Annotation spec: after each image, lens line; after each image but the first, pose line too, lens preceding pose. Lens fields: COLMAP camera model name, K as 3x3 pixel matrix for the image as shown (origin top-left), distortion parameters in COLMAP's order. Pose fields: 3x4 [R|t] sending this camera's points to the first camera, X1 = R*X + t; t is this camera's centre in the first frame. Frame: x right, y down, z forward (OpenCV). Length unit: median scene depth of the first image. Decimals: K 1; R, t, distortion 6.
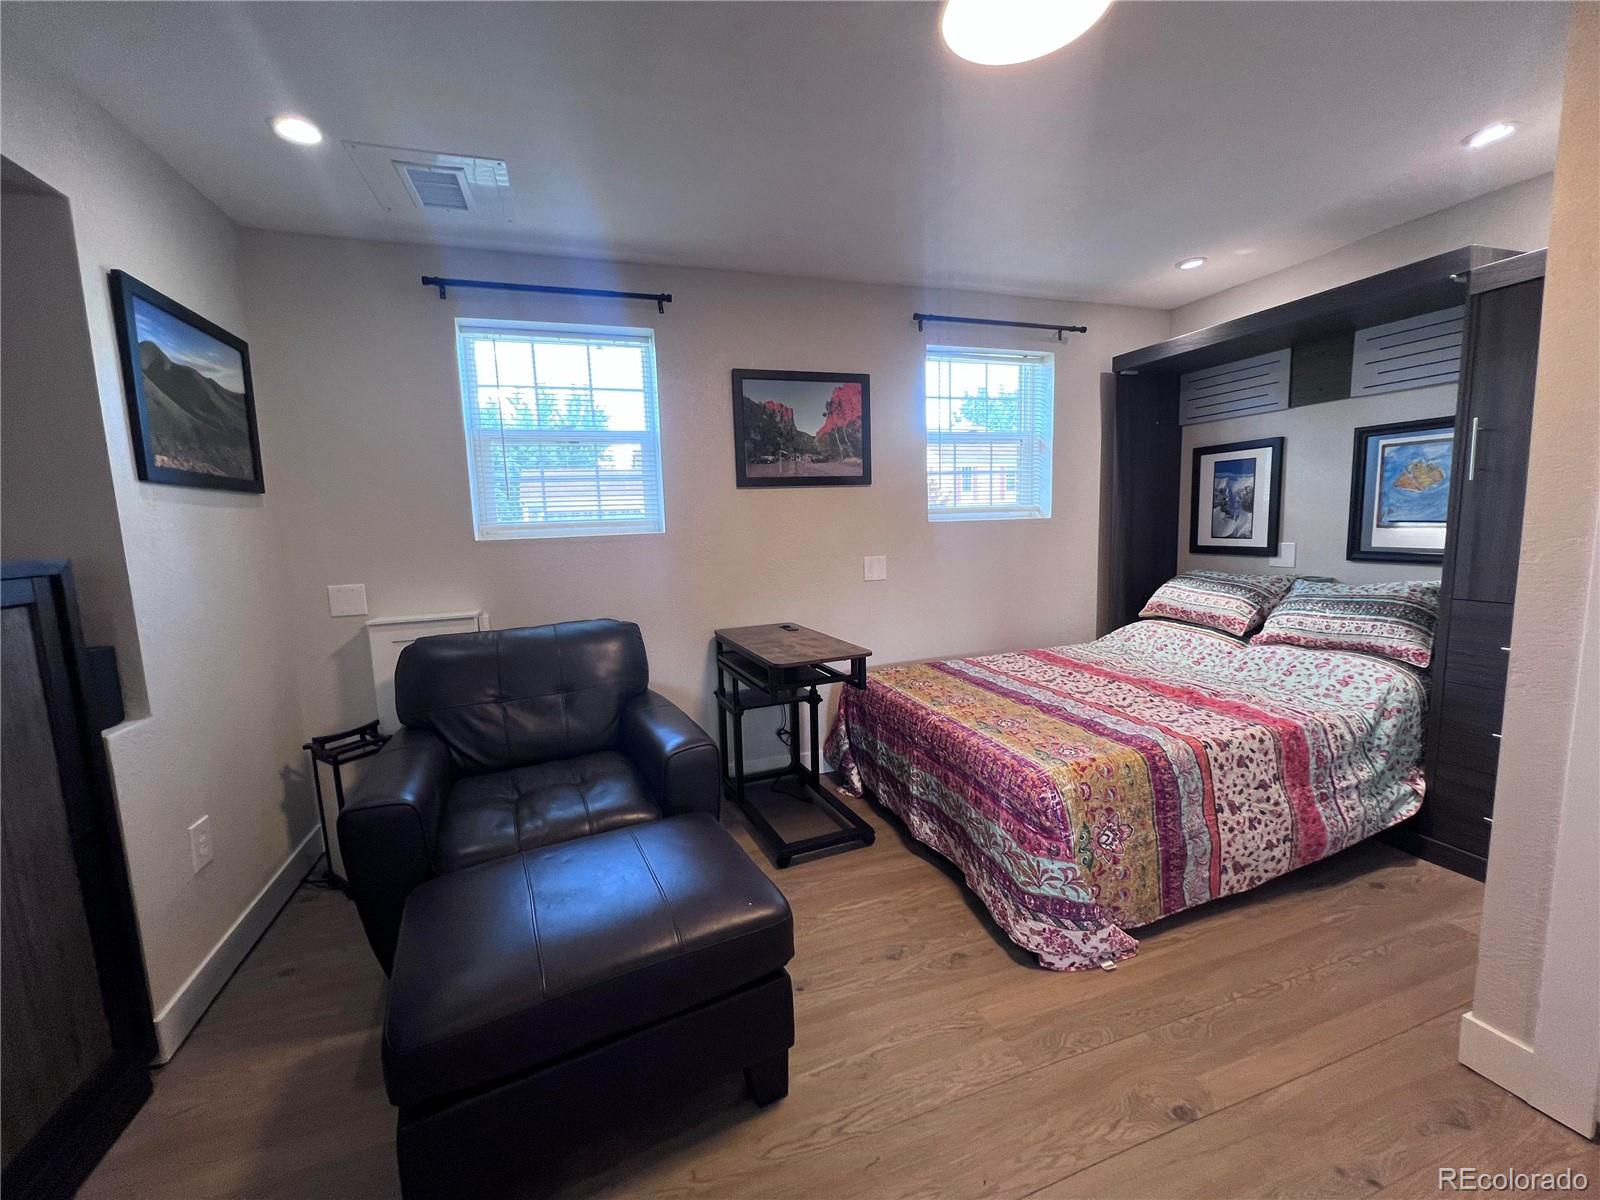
lens RADIAL K [[637.5, 0, 798.5], [0, 637.5, 597.2], [0, 0, 1]] dist [-0.001900, -0.000202]
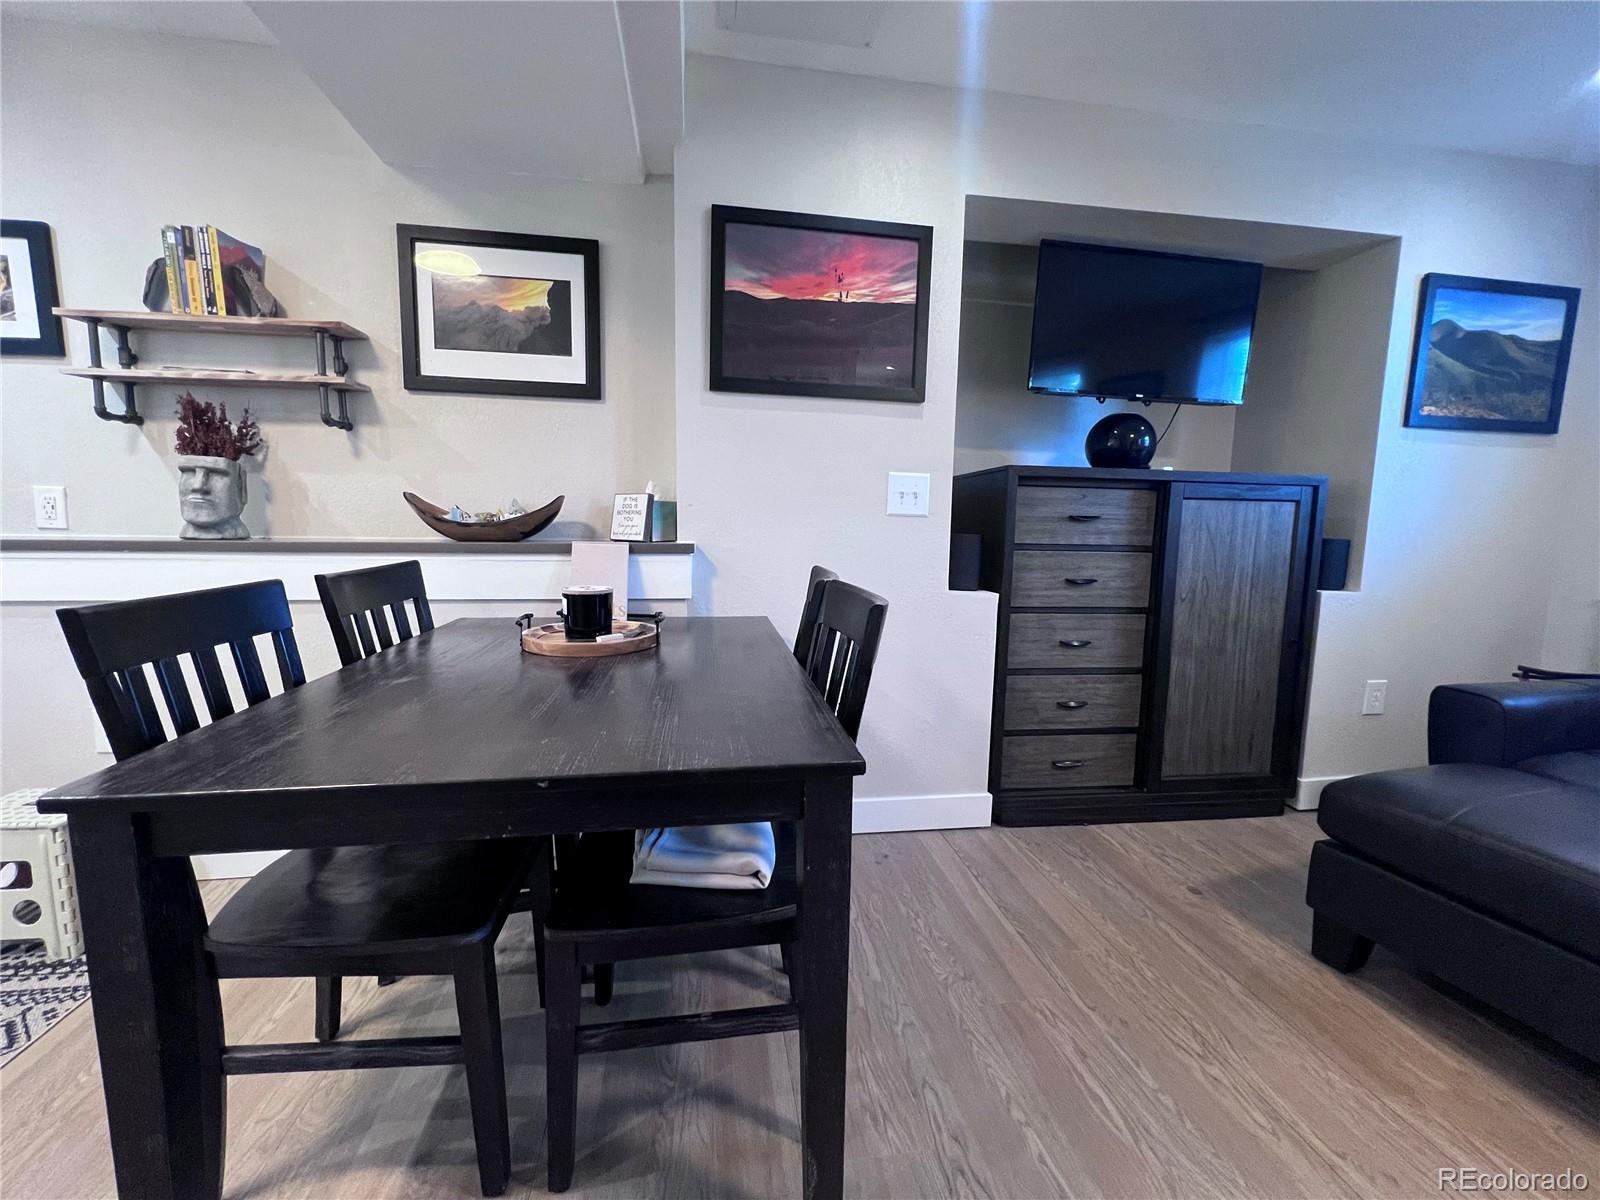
lens RADIAL K [[637.5, 0, 798.1], [0, 637.5, 592.9], [0, 0, 1]] dist [-0.001900, -0.000202]
pose [[-0.183706, 0.146050, -0.972071, 0.462225], [-0.134318, 0.975895, 0.172009, 0.083332], [0.973761, 0.162166, -0.159661, -0.008511]]
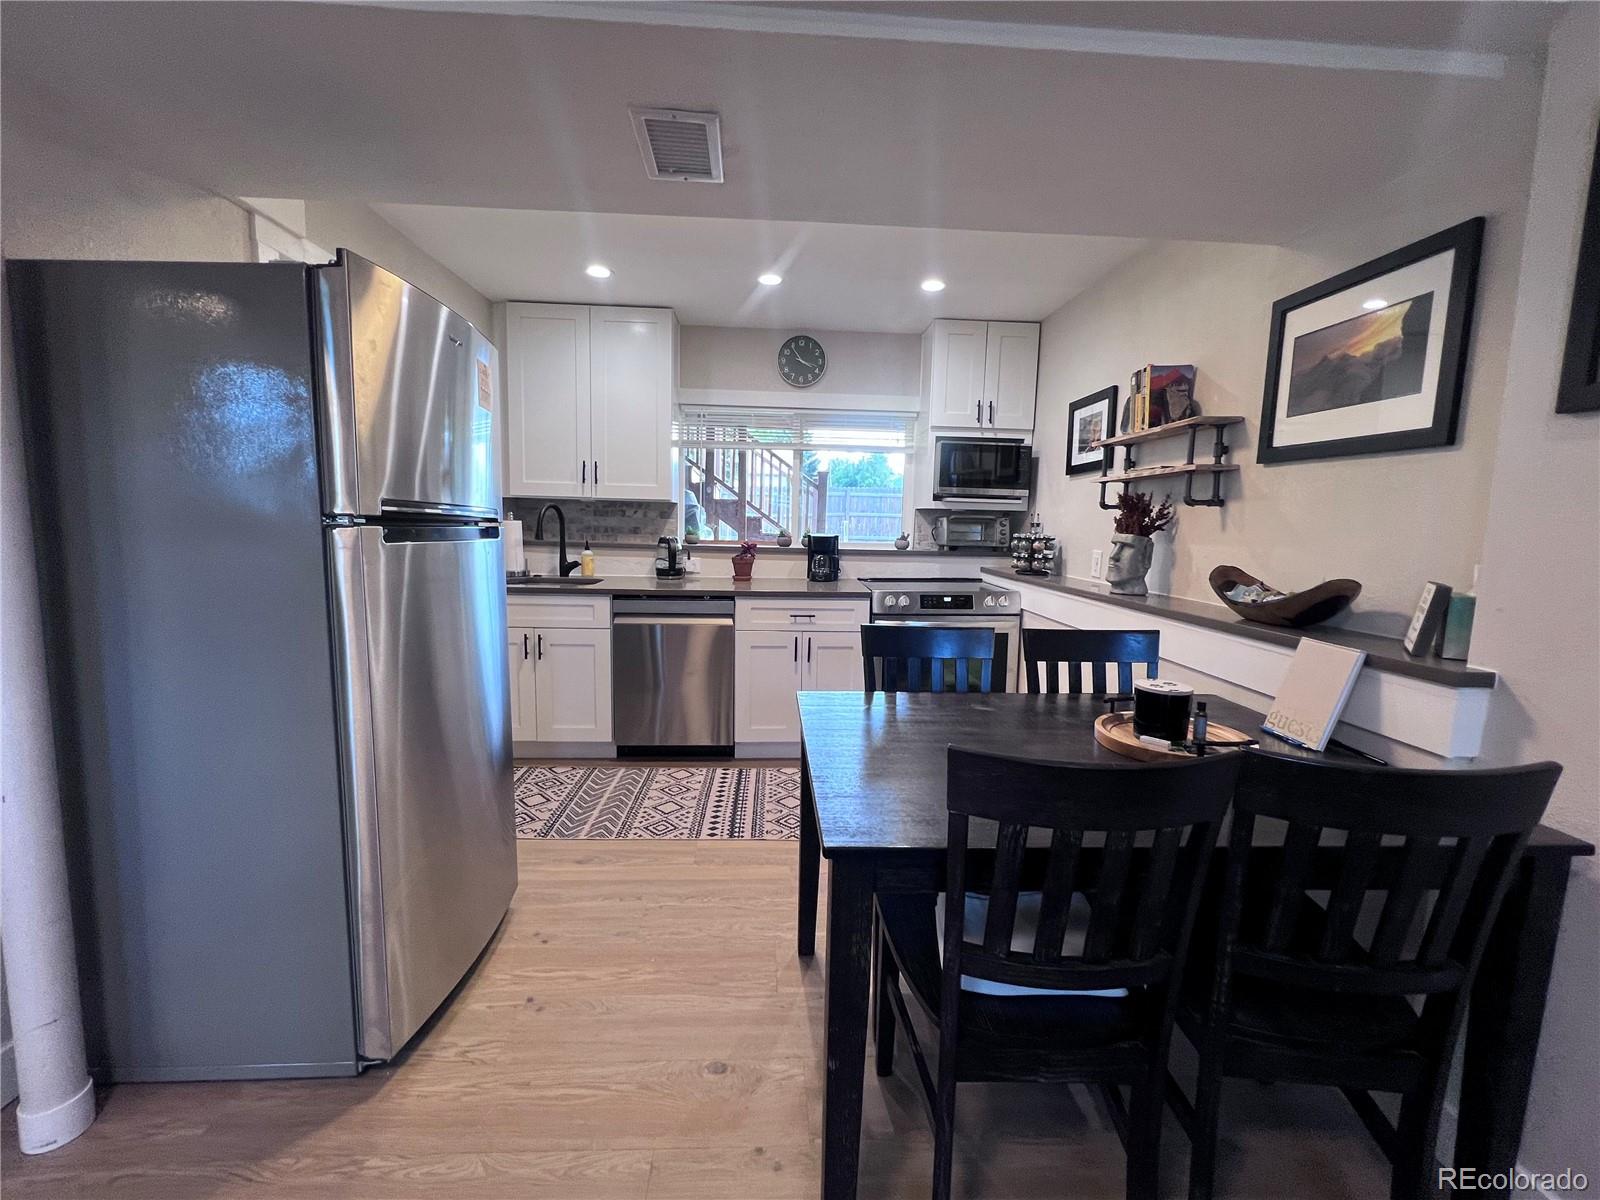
lens RADIAL K [[665.7, 0, 798.3], [0, 665.7, 591.3], [0, 0, 1]] dist [-0.000049, -0.000402]
pose [[-0.961180, -0.018723, 0.275285, 0.014005], [0.043392, 0.975023, 0.217824, -0.025466], [-0.272487, 0.221314, -0.936361, 0.364201]]
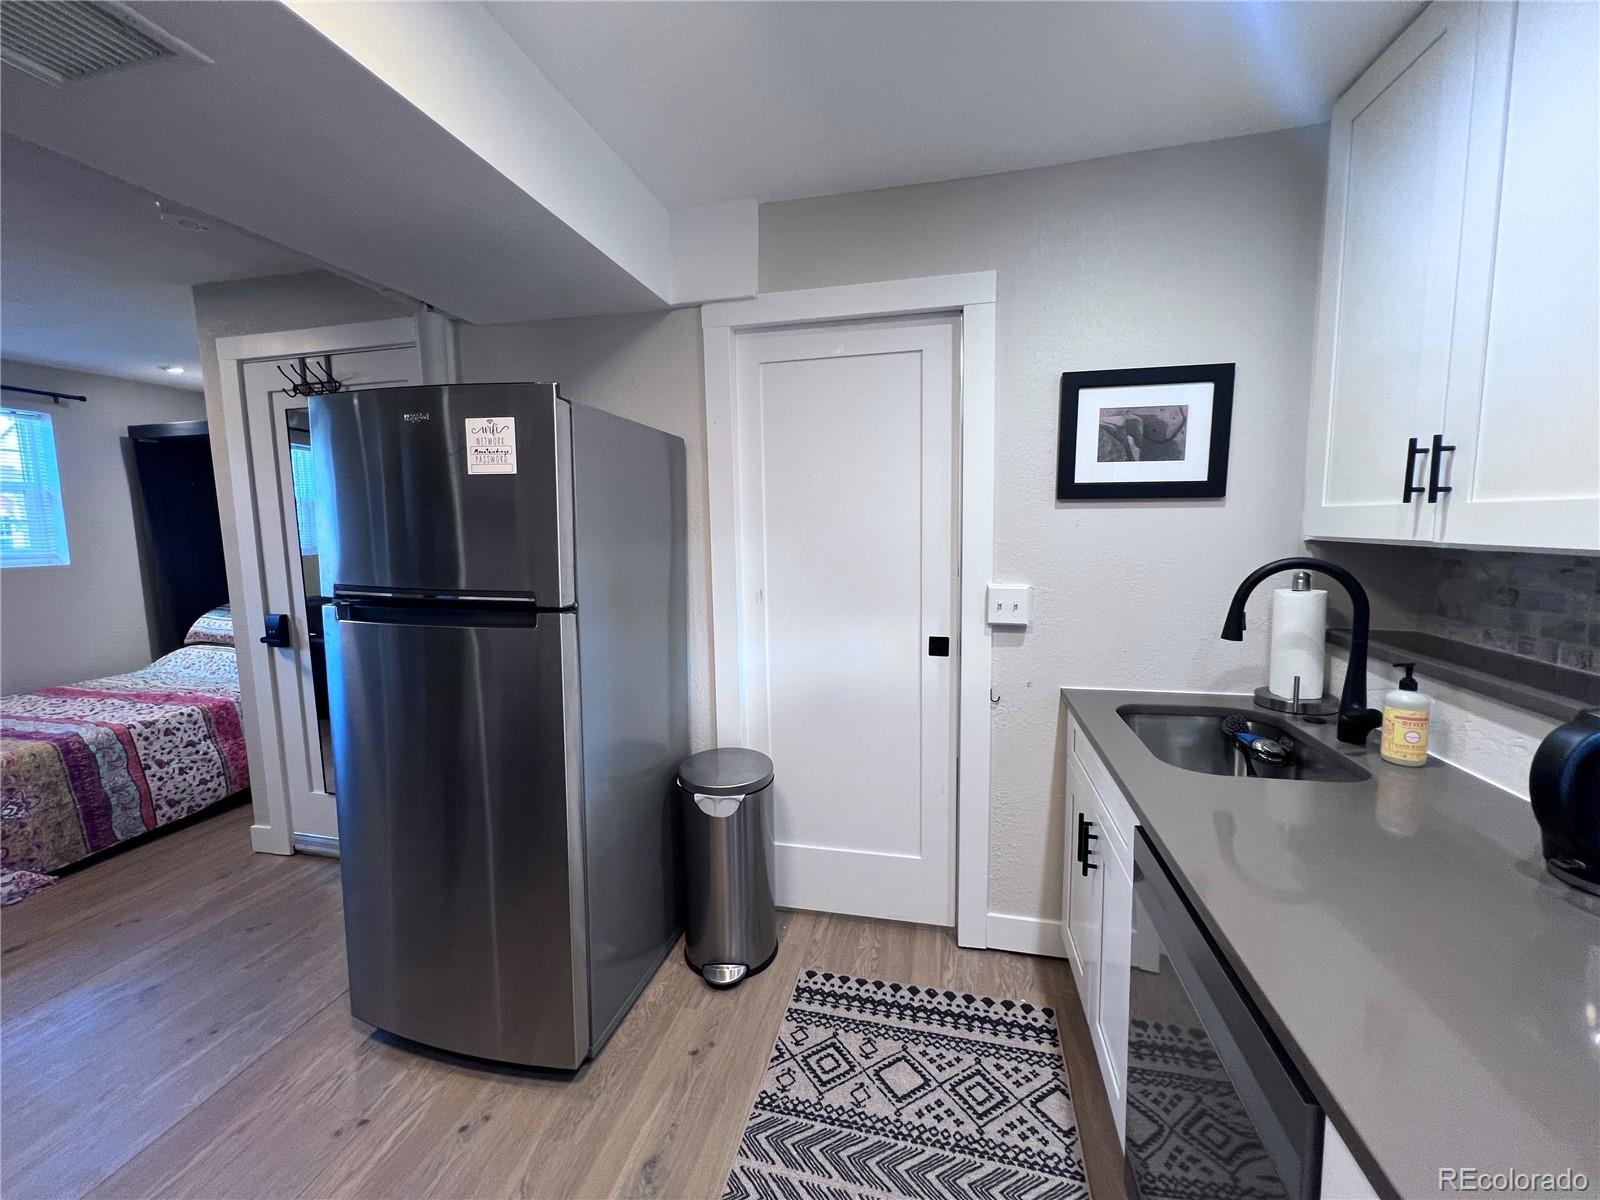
lens RADIAL K [[637.5, 0, 798.5], [0, 637.5, 593.5], [0, 0, 1]] dist [-0.001900, -0.000202]
pose [[0.533254, -0.069231, 0.843118, 0.234297], [0.107072, 0.994154, 0.013912, 0.068637], [-0.839152, 0.082855, 0.537549, -1.008098]]
